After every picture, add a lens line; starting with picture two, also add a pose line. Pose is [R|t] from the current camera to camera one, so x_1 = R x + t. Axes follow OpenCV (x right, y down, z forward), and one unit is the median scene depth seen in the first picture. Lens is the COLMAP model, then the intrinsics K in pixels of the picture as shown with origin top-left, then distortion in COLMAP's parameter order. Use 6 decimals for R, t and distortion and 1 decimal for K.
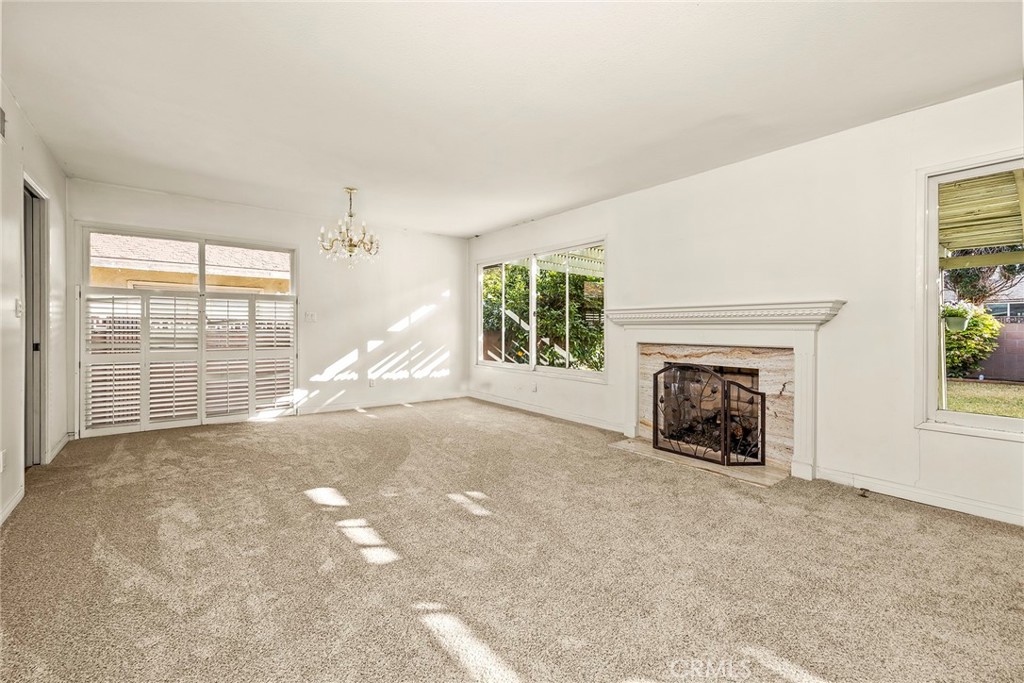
lens RADIAL K [[436.8, 0, 510.7], [0, 436.8, 335.8], [0, 0, 1]] dist [0.011817, -0.000097]
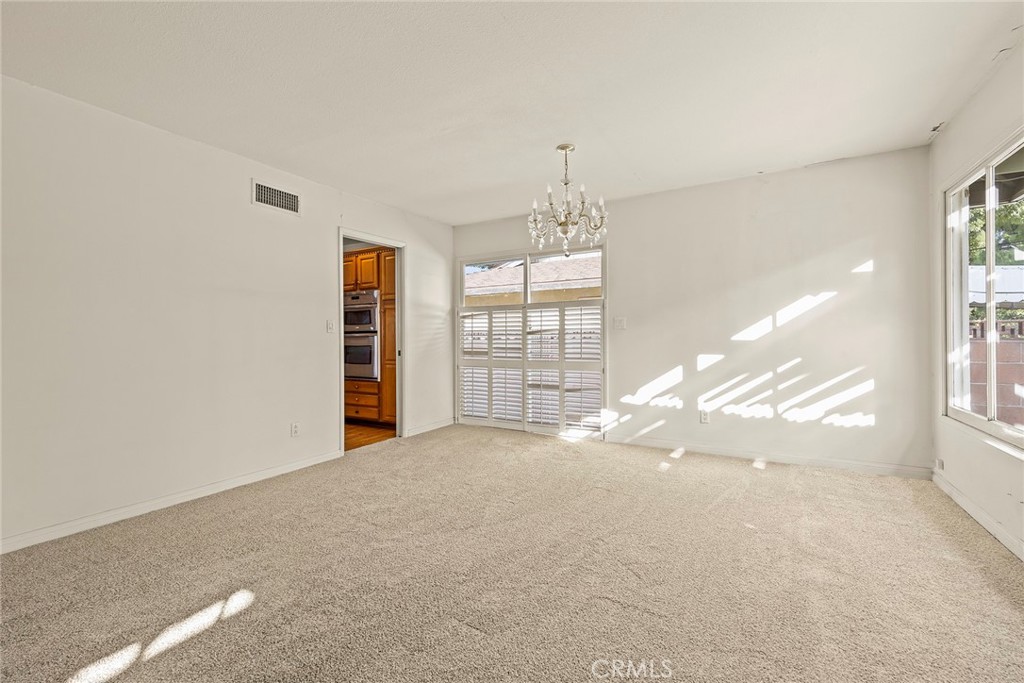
lens RADIAL K [[436.8, 0, 510.7], [0, 436.8, 335.8], [0, 0, 1]] dist [0.011817, -0.000097]
pose [[0.369173, -0.011514, -0.929289, 0.249885], [-0.006738, 0.999864, -0.015066, -0.007055], [0.929336, 0.011823, 0.369046, 0.568276]]
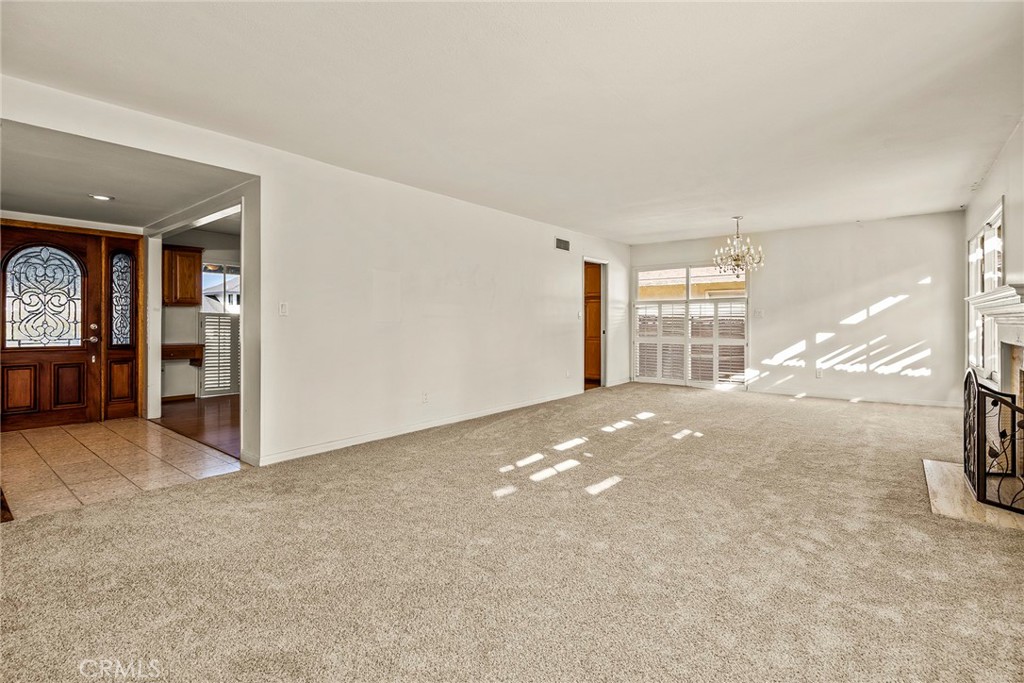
lens RADIAL K [[463.7, 0, 510.2], [0, 463.7, 320.6], [0, 0, 1]] dist [0.000679, -0.000077]
pose [[0.225705, -0.009150, -0.974153, 0.756603], [-0.008147, 0.999903, -0.011280, 0.000012], [0.974162, 0.010483, 0.225609, -0.004577]]
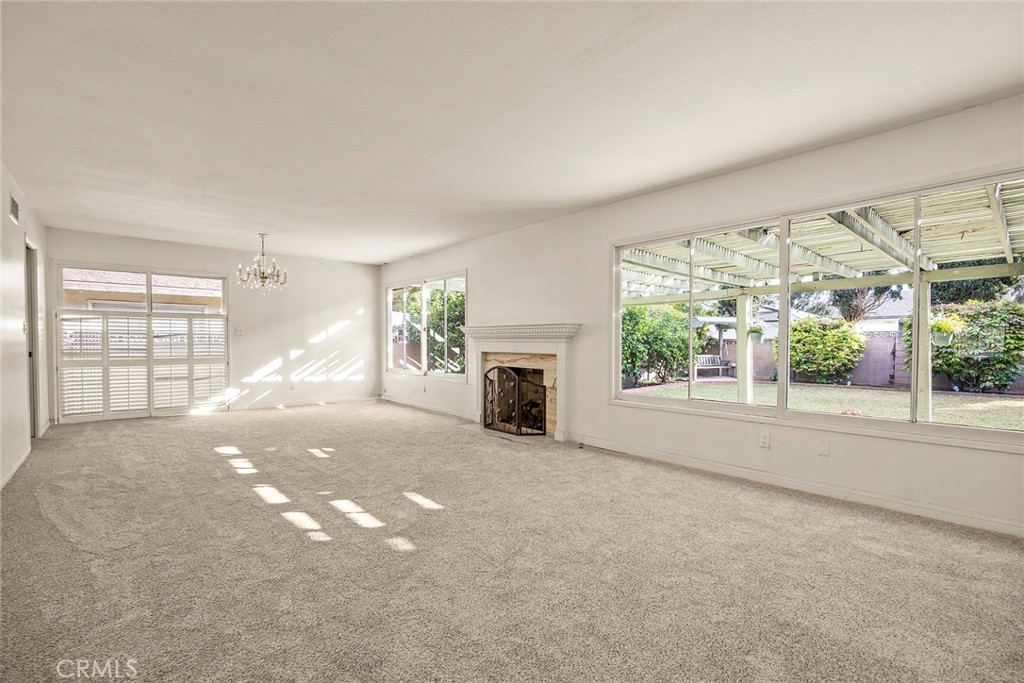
lens RADIAL K [[453.9, 0, 510.1], [0, 453.9, 358.8], [0, 0, 1]] dist [-0.014853, 0.000140]
pose [[0.998754, -0.000892, 0.049891, 0.277386], [-0.000304, 0.999713, 0.023955, 0.003263], [-0.049898, -0.023940, 0.998467, -0.357162]]
